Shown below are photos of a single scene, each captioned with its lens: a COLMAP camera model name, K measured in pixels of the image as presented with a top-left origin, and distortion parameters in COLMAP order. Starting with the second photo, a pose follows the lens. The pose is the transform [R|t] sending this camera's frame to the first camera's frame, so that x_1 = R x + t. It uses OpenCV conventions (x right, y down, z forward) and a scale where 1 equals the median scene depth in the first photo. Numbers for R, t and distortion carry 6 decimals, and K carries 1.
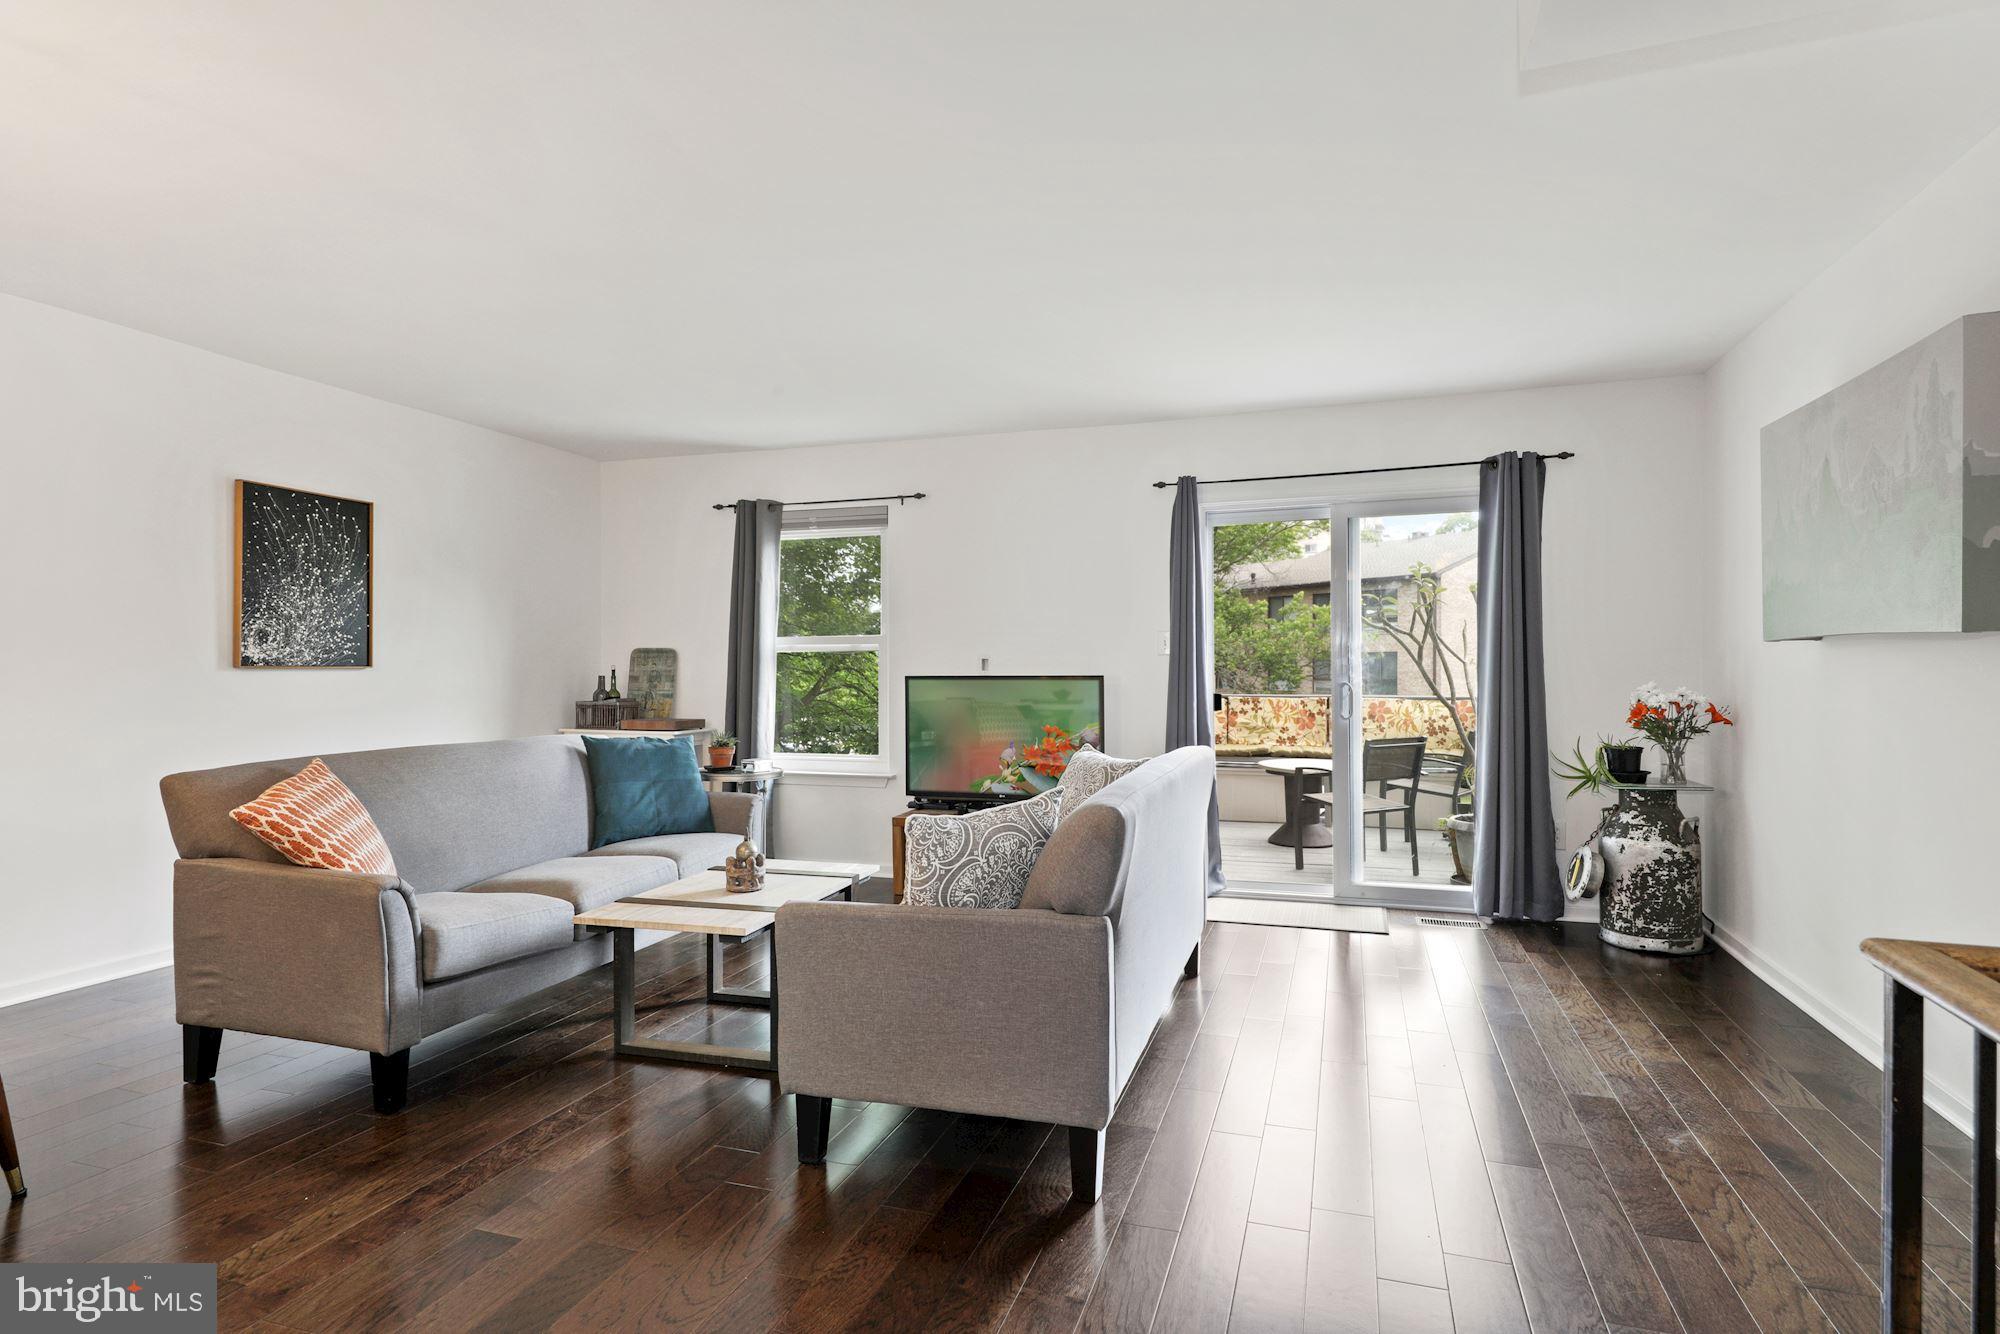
lens RADIAL K [[1085.0, 0, 991.6], [0, 1085.0, 671.1], [0, 0, 1]] dist [0.025574, 0.000127]
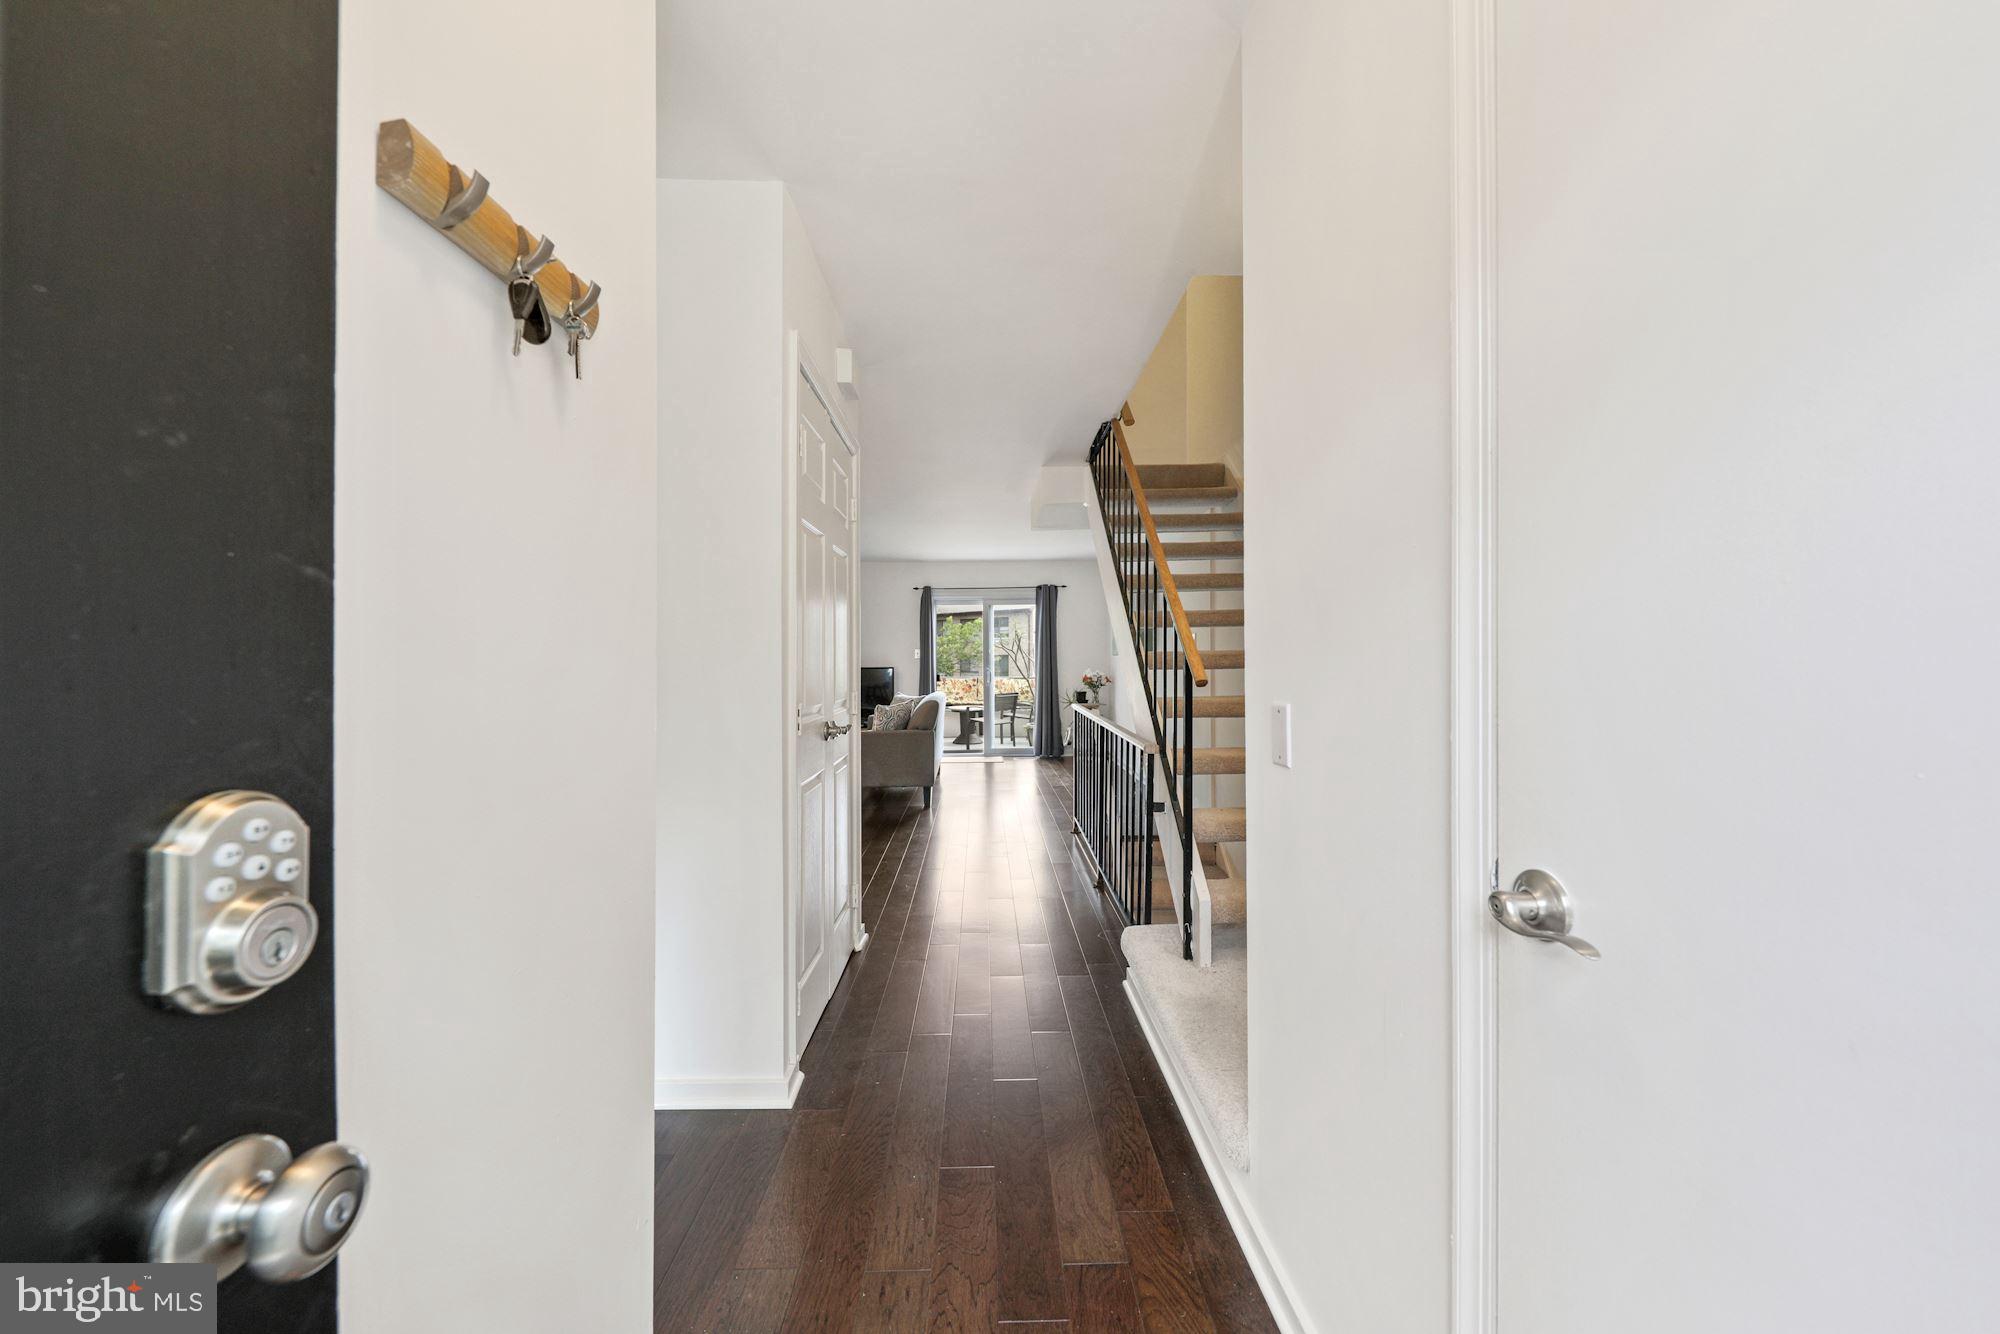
lens RADIAL K [[717.6, 0, 998.2], [0, 717.6, 665.7], [0, 0, 1]] dist [-0.008108, -0.000427]
pose [[0.941325, -0.001714, 0.337497, -0.173708], [0.002743, 0.999993, -0.002572, 0.004307], [-0.337490, 0.003347, 0.941323, -0.464086]]
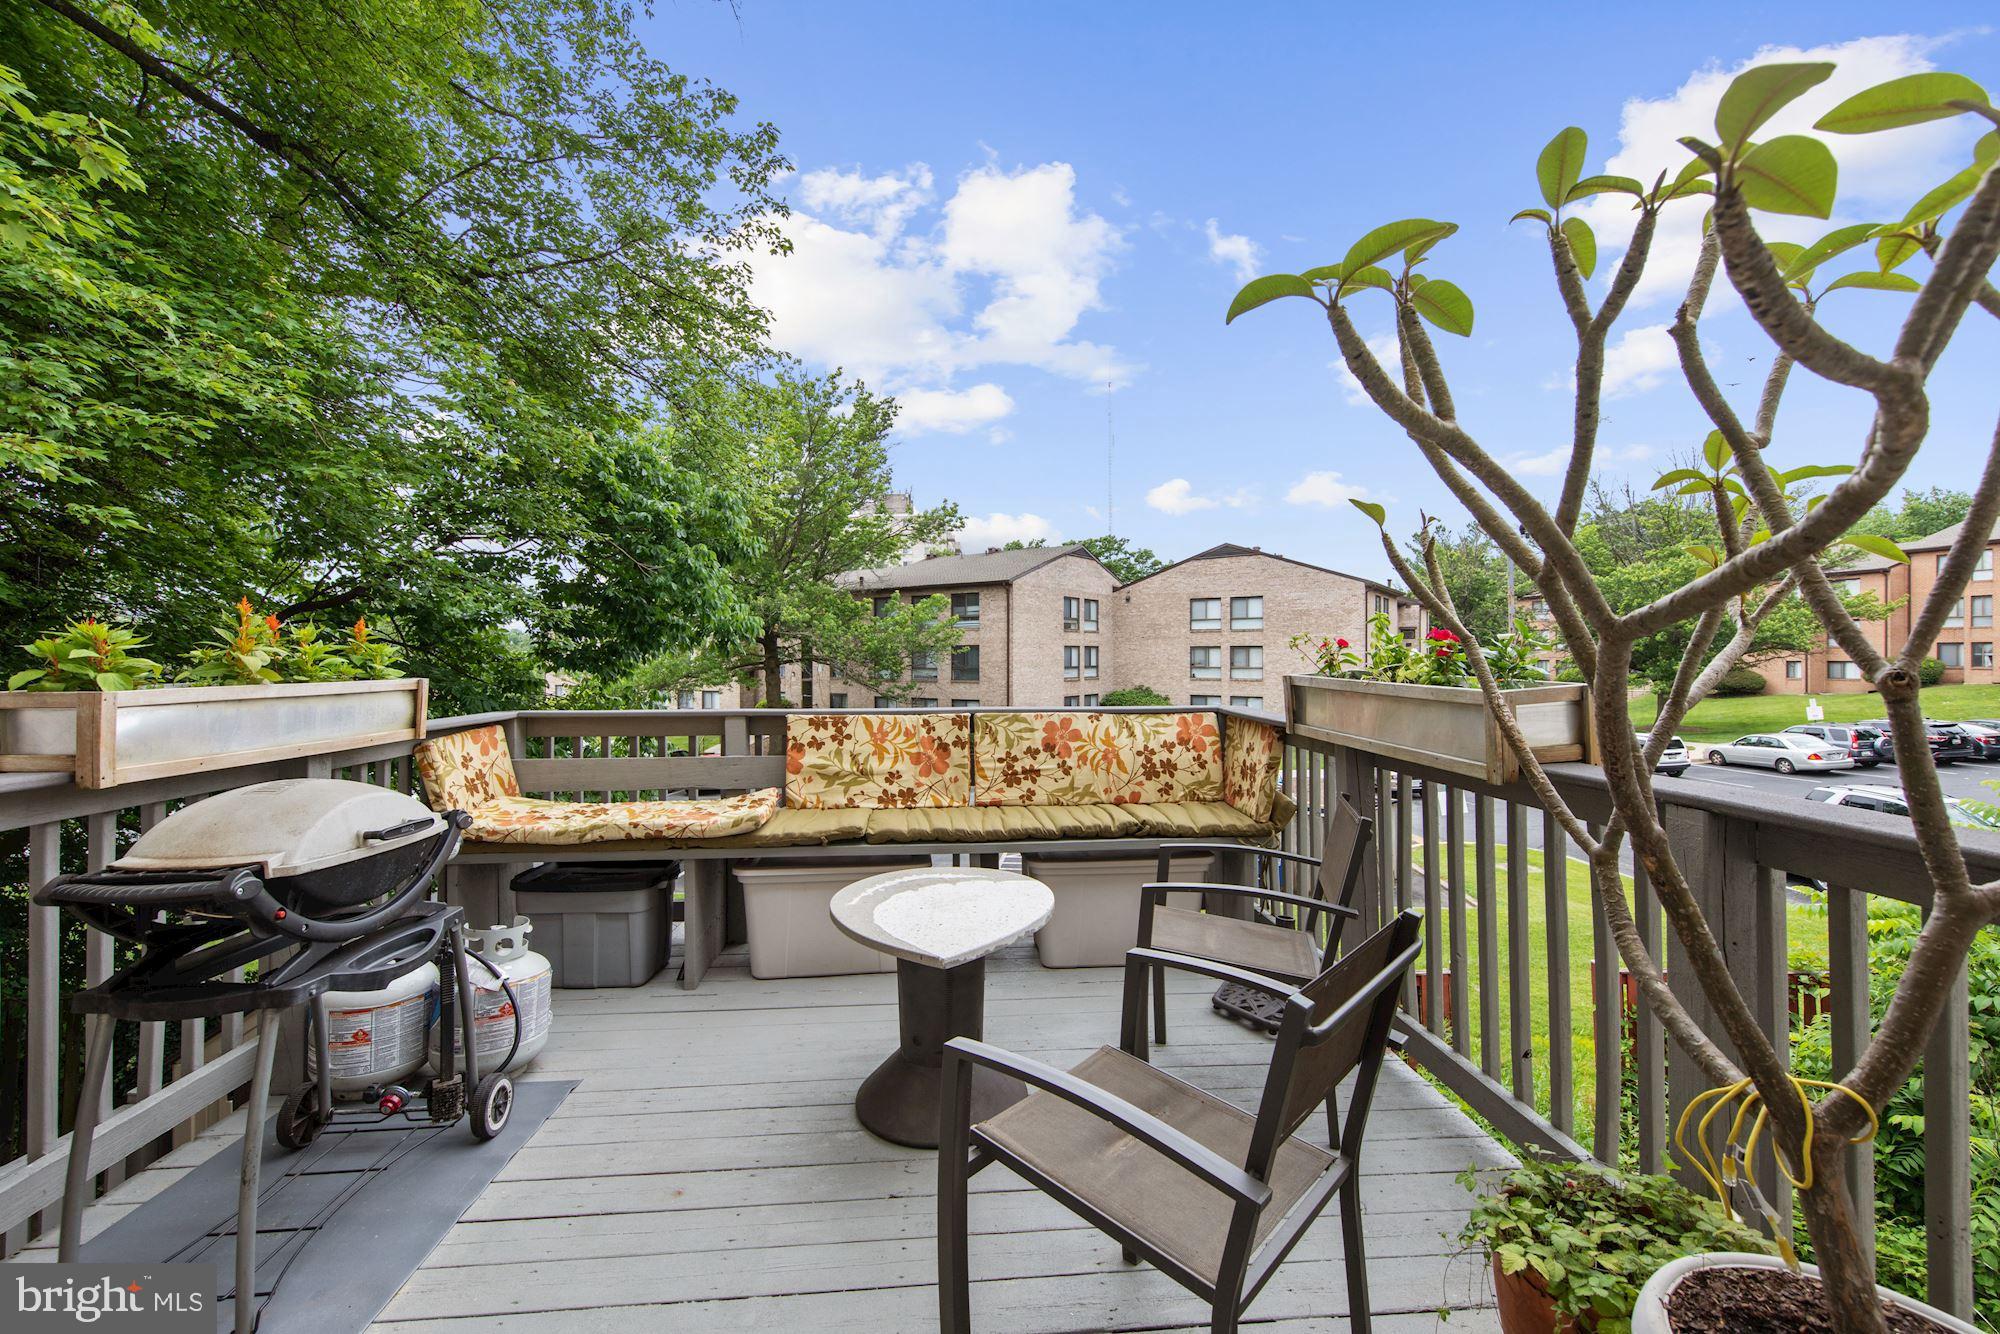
lens RADIAL K [[848.2, 0, 1007.4], [0, 848.2, 652.0], [0, 0, 1]] dist [-0.001695, -0.000091]
pose [[0.919679, 0.000714, 0.392670, 0.217453], [0.003789, 0.999936, -0.010693, -0.001670], [-0.392653, 0.011322, 0.919617, 0.820969]]
